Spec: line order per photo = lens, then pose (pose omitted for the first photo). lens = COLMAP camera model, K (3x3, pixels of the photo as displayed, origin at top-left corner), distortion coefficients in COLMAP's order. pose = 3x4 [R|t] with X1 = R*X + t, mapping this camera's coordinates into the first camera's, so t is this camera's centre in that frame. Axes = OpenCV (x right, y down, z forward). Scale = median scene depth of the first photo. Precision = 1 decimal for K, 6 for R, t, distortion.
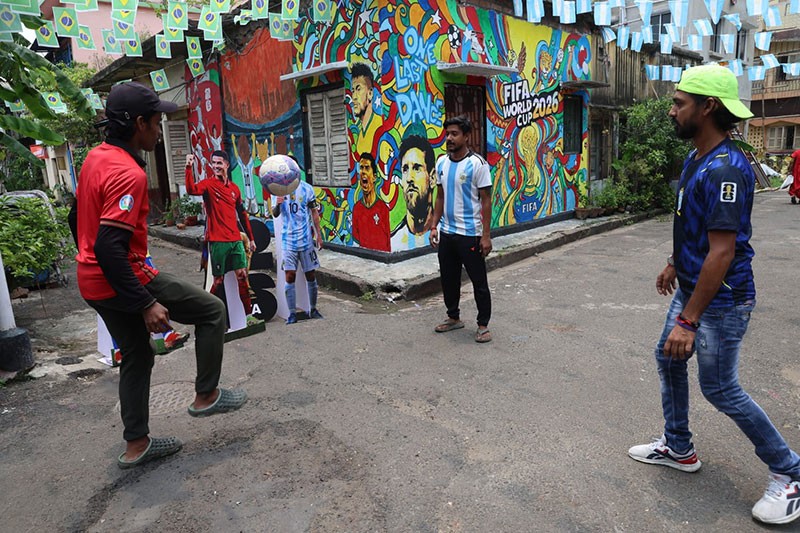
lens RADIAL K [[537.0, 0, 394.5], [0, 537.0, 265.3], [0, 0, 1]] dist [-0.113110, 0.083630]
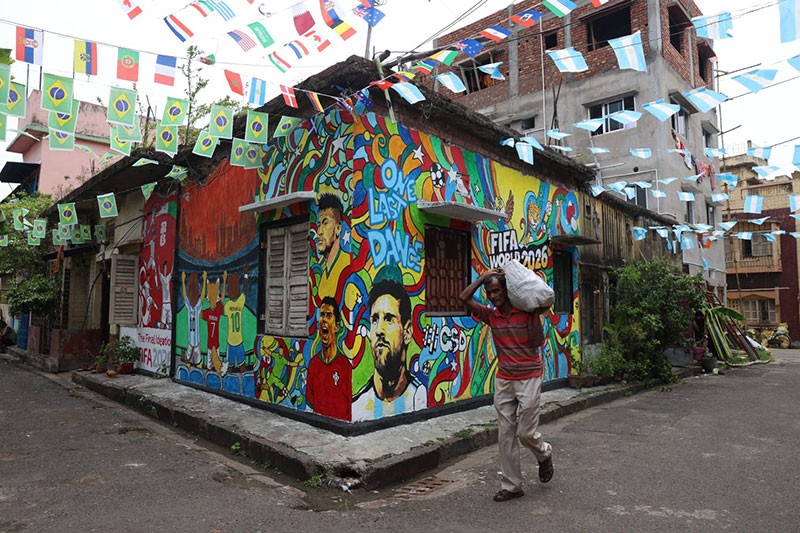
lens RADIAL K [[543.4, 0, 395.2], [0, 543.4, 266.8], [0, 0, 1]] dist [-0.111975, 0.086130]
pose [[0.997550, 0.055372, 0.042761, 0.009858], [-0.040538, 0.955626, -0.291780, -0.012374], [-0.057020, 0.289331, 0.955529, 0.159064]]
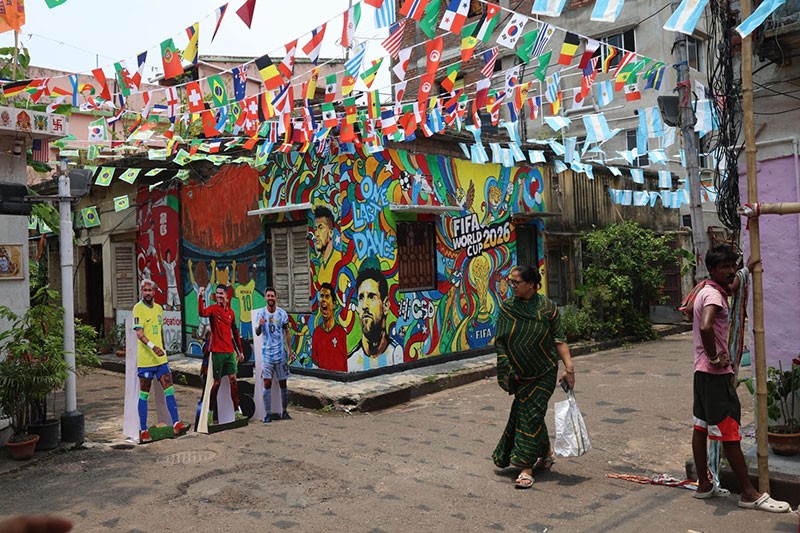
lens RADIAL K [[737.9, 0, 390.0], [0, 737.9, 246.7], [0, 0, 1]] dist [-0.031158, -0.000343]
pose [[0.998529, 0.008650, 0.053531, -0.002889], [0.004261, 0.971629, -0.236471, 0.075649], [-0.054058, 0.236352, 0.970163, -0.484459]]
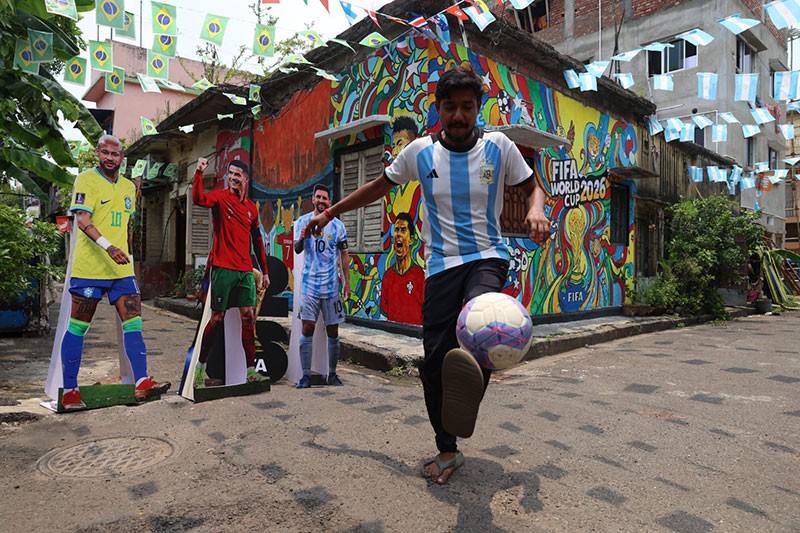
lens RADIAL K [[537.0, 0, 394.5], [0, 537.0, 265.3], [0, 0, 1]] dist [-0.113110, 0.083630]
pose [[0.997361, 0.063354, -0.035464, -0.027605], [-0.069330, 0.976071, -0.206106, 0.054741], [0.021558, 0.208020, 0.977887, 0.128337]]
